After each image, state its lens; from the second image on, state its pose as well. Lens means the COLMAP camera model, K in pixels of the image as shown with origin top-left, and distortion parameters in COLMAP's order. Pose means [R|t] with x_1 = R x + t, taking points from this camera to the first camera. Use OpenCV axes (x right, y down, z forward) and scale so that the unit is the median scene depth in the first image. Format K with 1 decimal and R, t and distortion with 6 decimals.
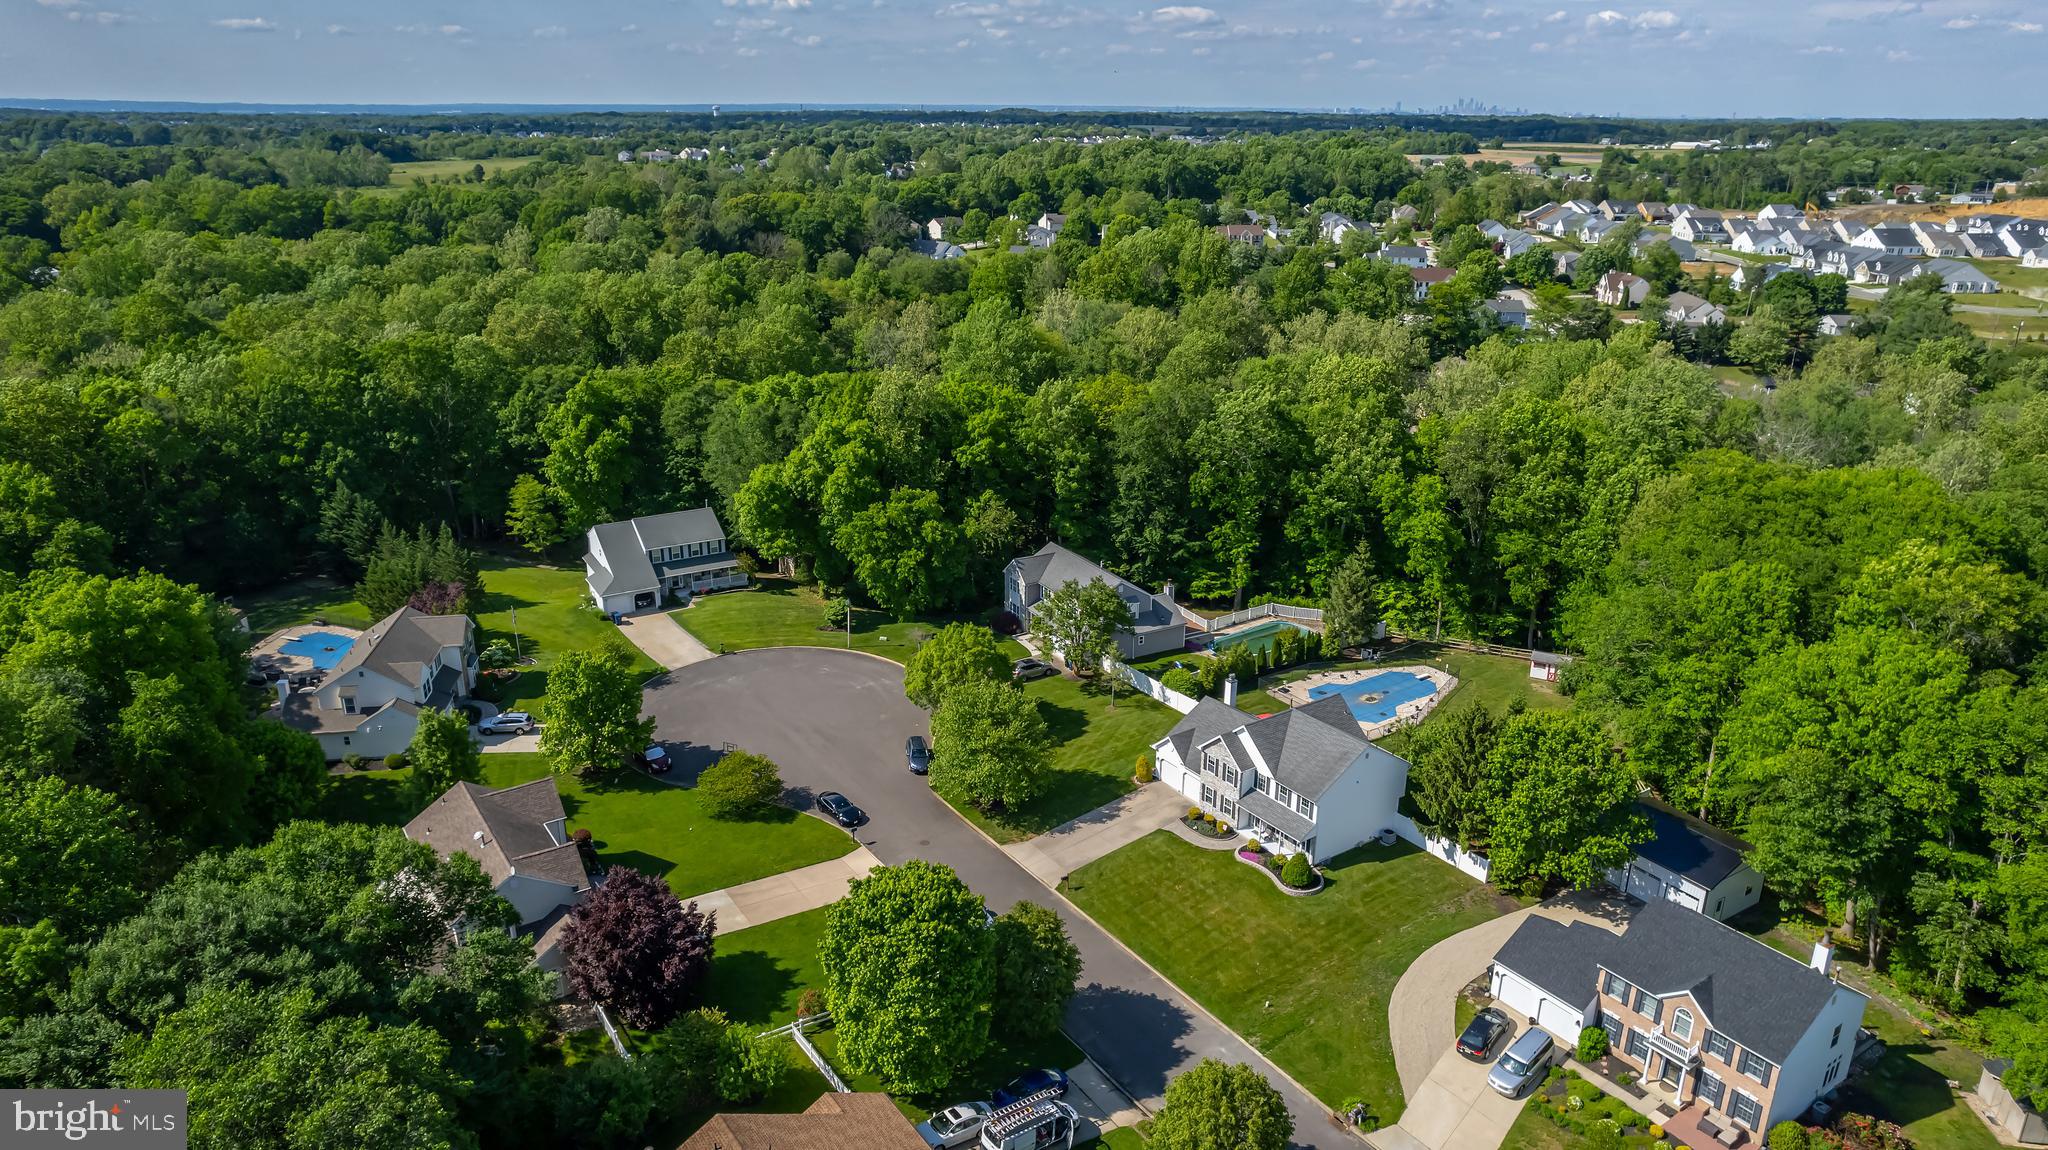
lens RADIAL K [[1345.9, 0, 1038.0], [0, 1345.9, 567.1], [0, 0, 1]] dist [-0.078816, 0.091274]
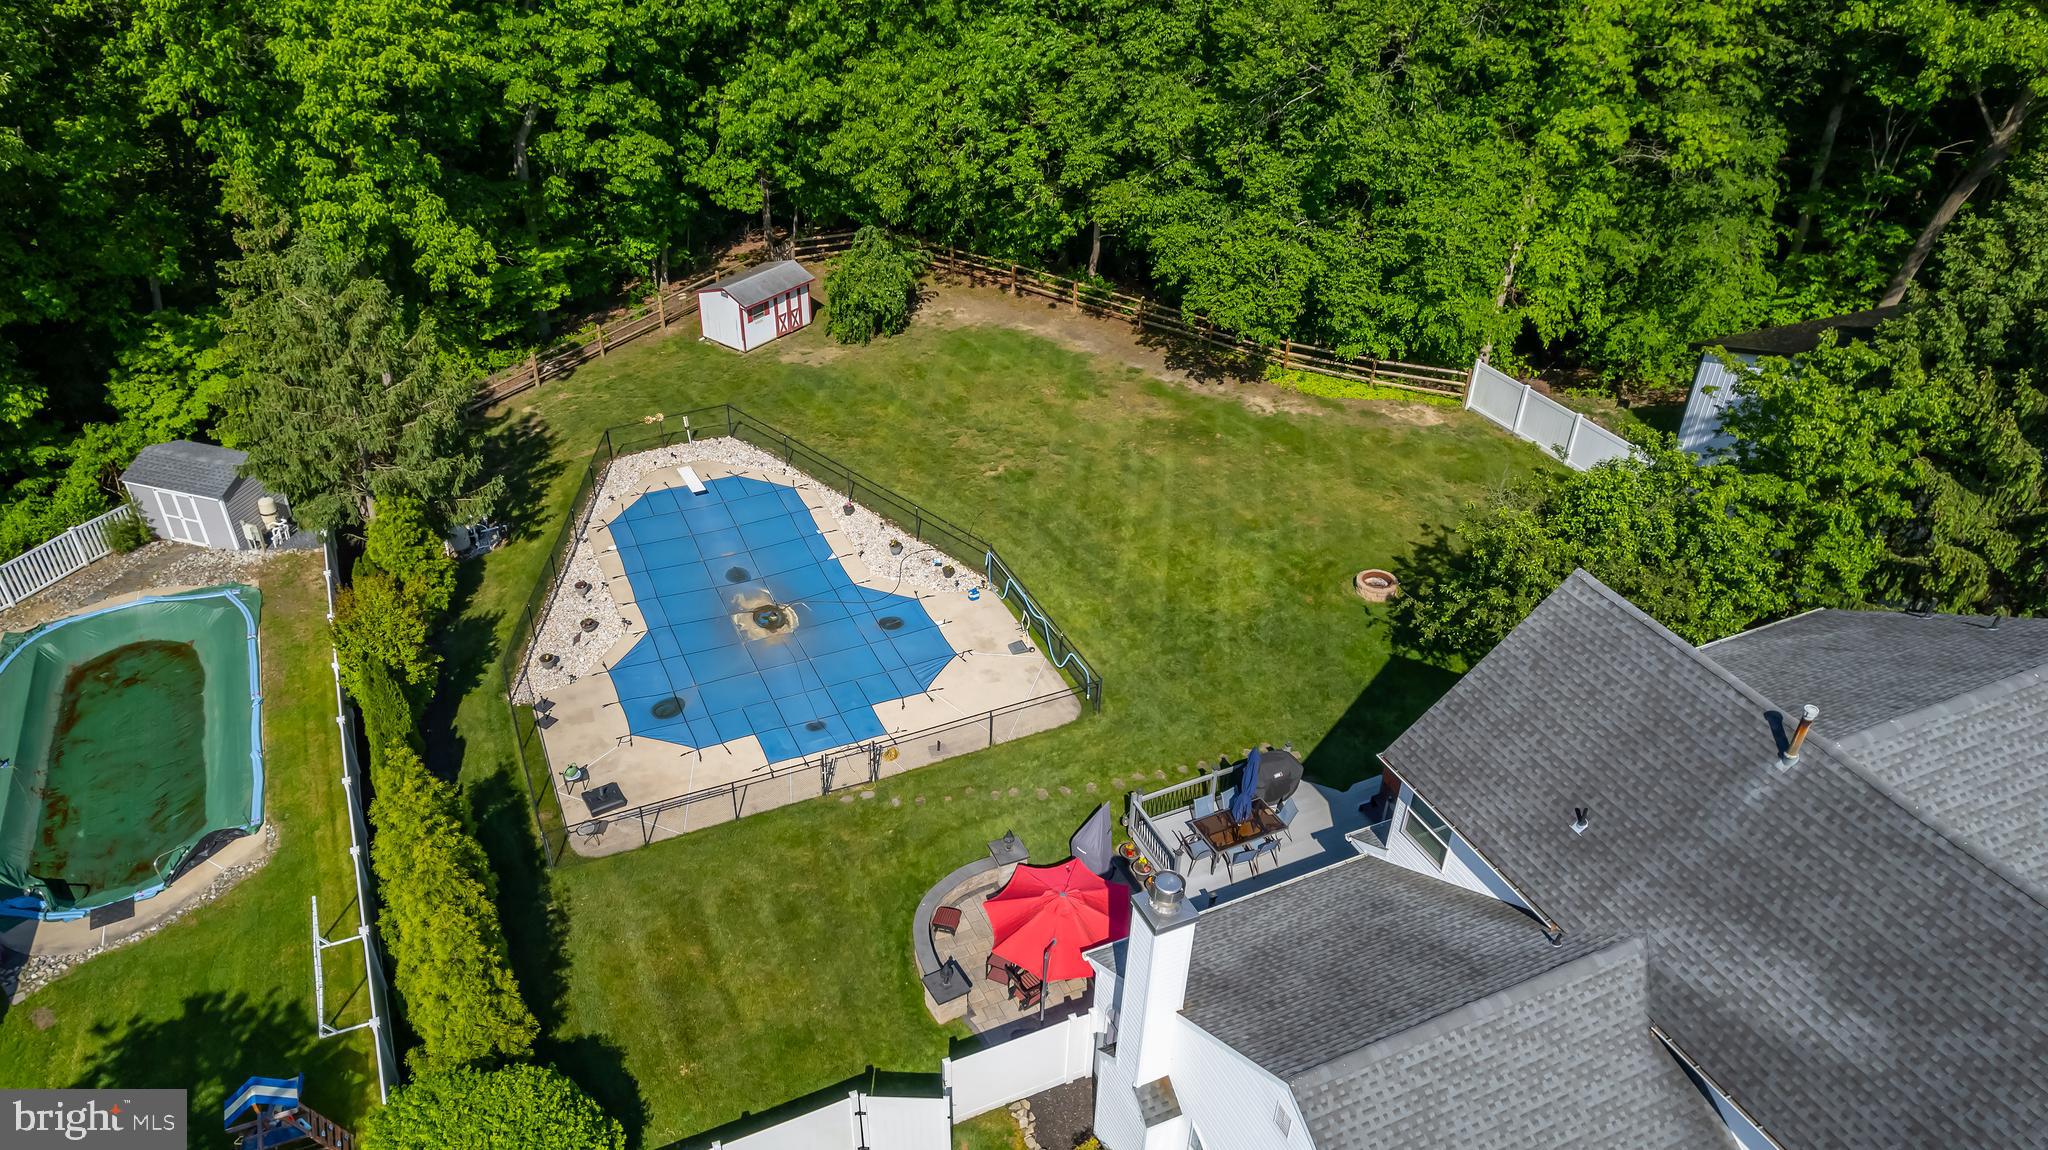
lens RADIAL K [[1401.0, 0, 972.4], [0, 1401.0, 617.8], [0, 0, 1]] dist [-0.094710, 0.102532]
pose [[0.203174, -0.577707, 0.790554, 0.019274], [0.325118, 0.801389, 0.502069, -0.049096], [-0.923590, 0.155016, 0.350644, 1.034256]]
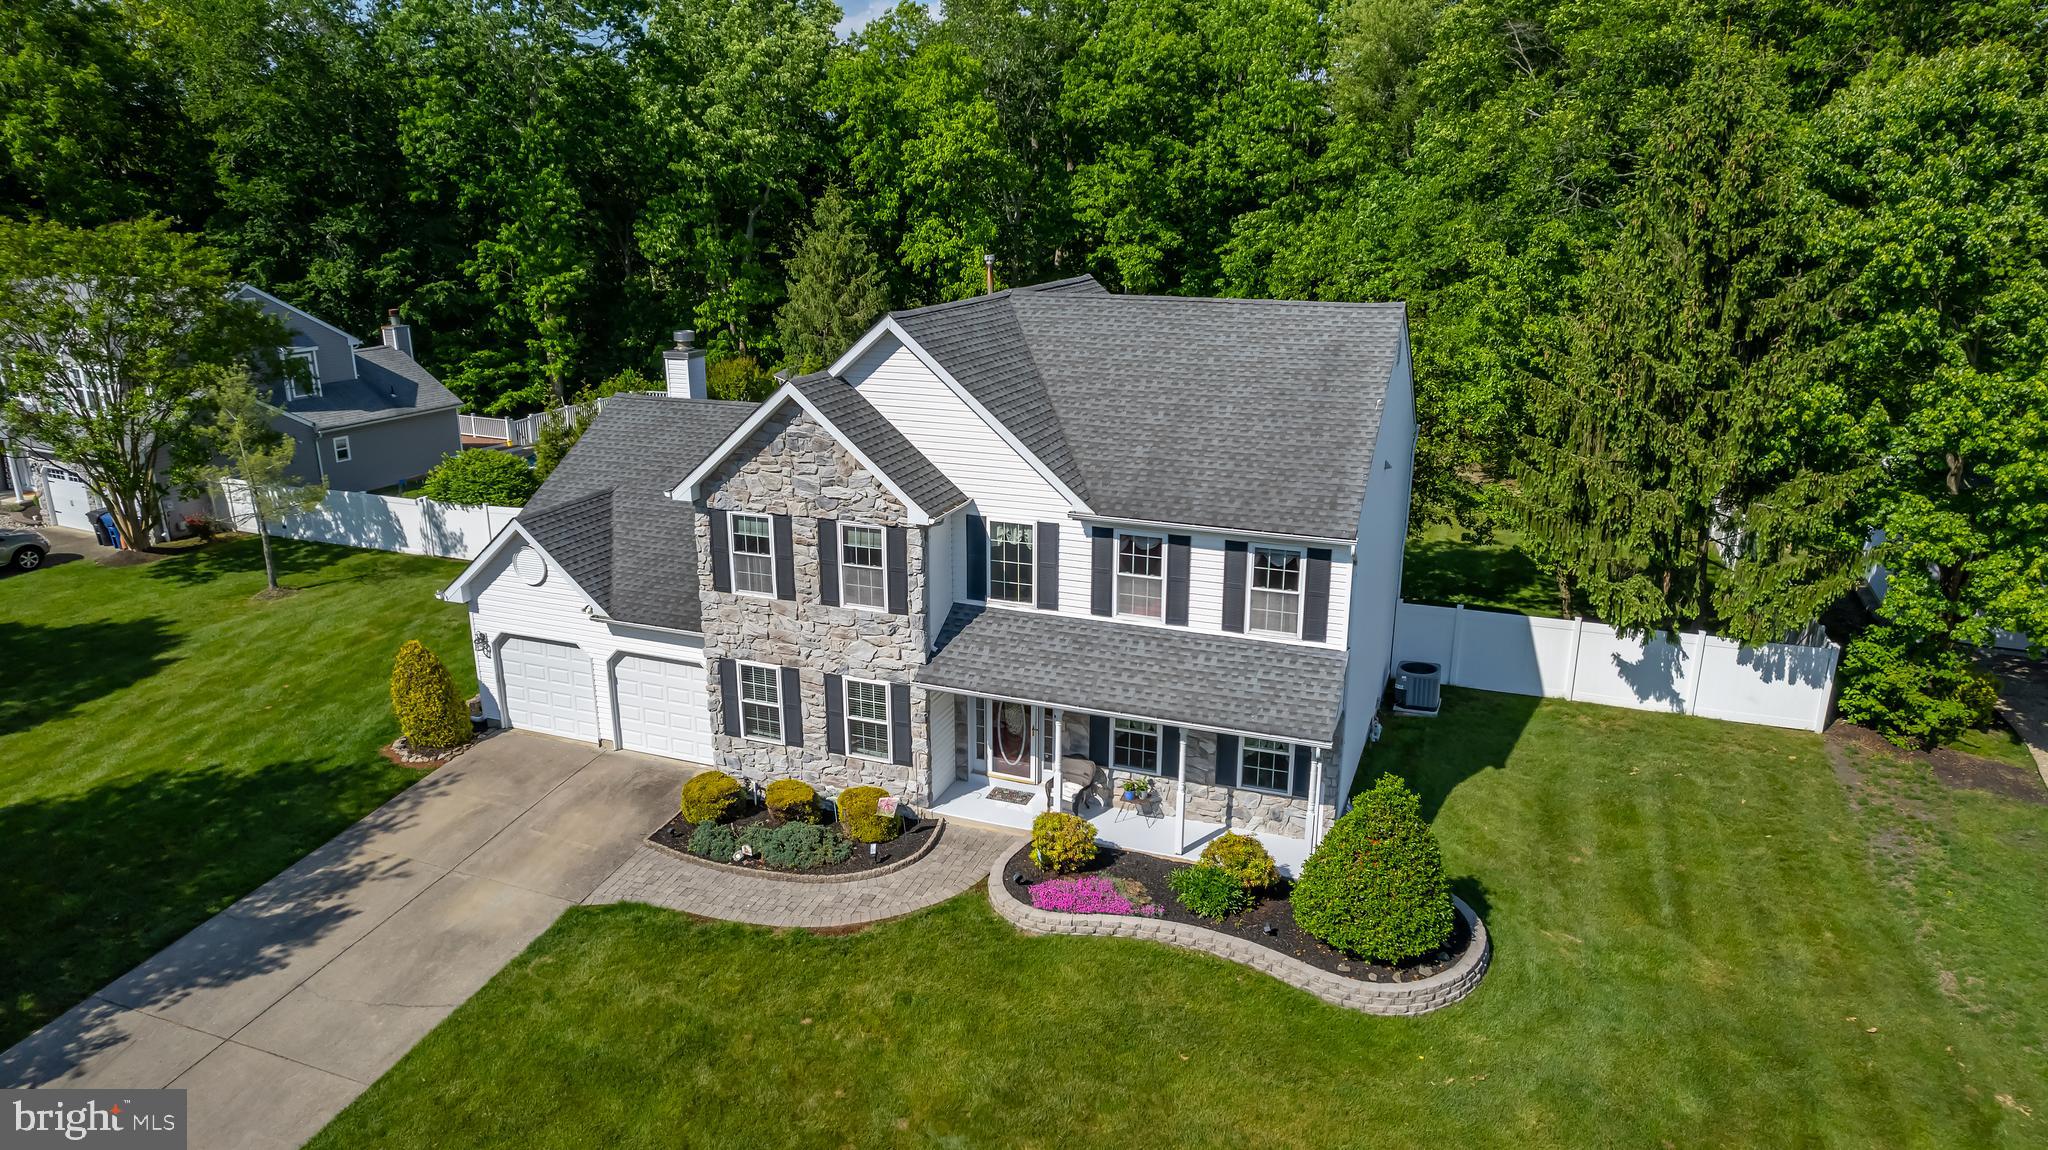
lens RADIAL K [[1324.1, 0, 1035.2], [0, 1324.1, 575.2], [0, 0, 1]] dist [-0.075411, 0.084816]
pose [[0.829481, -0.170041, 0.532022, 0.050634], [0.193445, 0.981038, 0.011950, 0.155097], [-0.523966, 0.093005, 0.846646, 0.782494]]
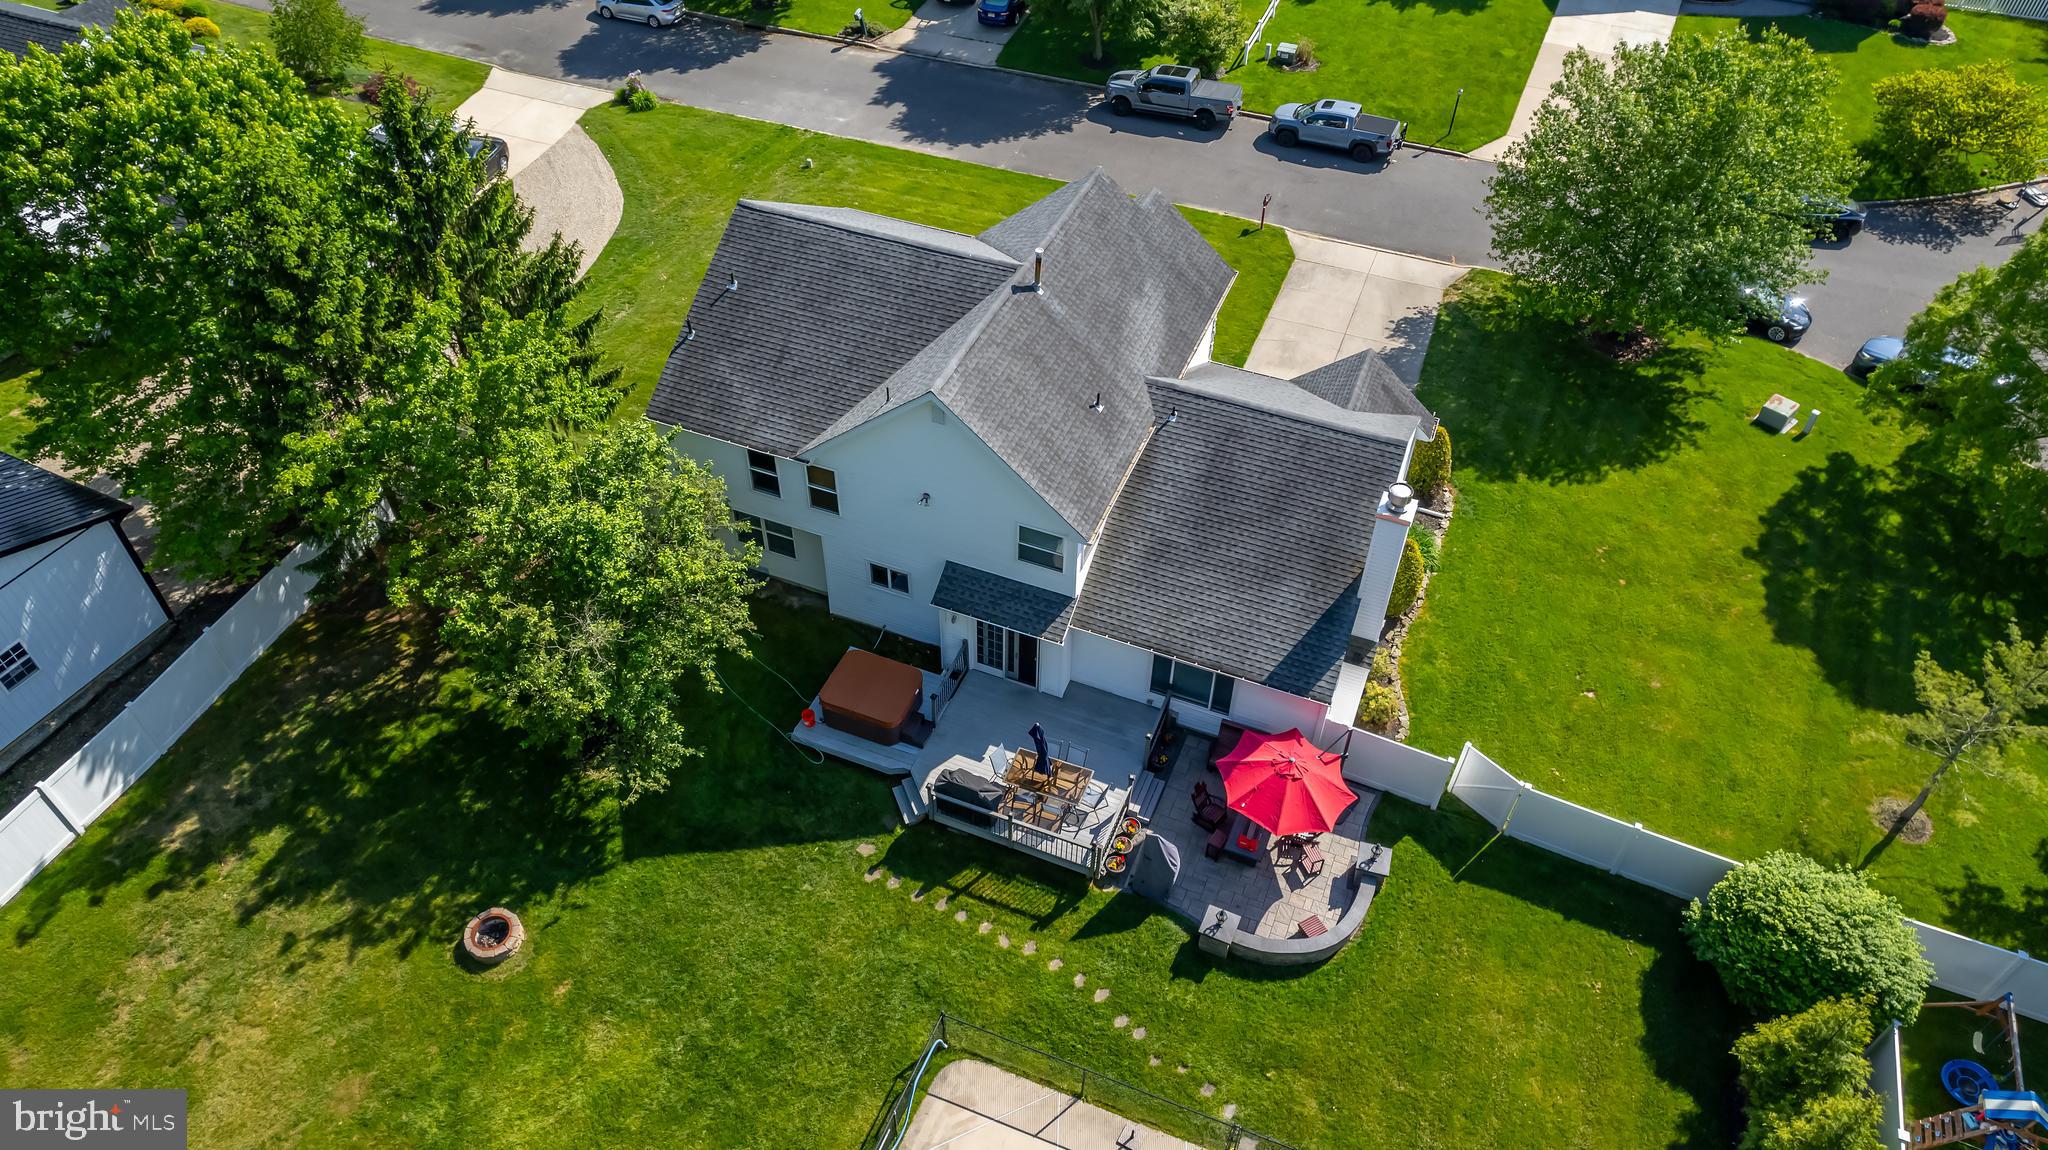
lens RADIAL K [[1400.4, 0, 999.2], [0, 1400.4, 565.2], [0, 0, 1]] dist [-0.067101, 0.066452]
pose [[-0.849318, 0.355649, -0.390092, 0.339945], [-0.189988, 0.483515, 0.854469, -0.130365], [0.492507, 0.799829, -0.343089, 1.151287]]
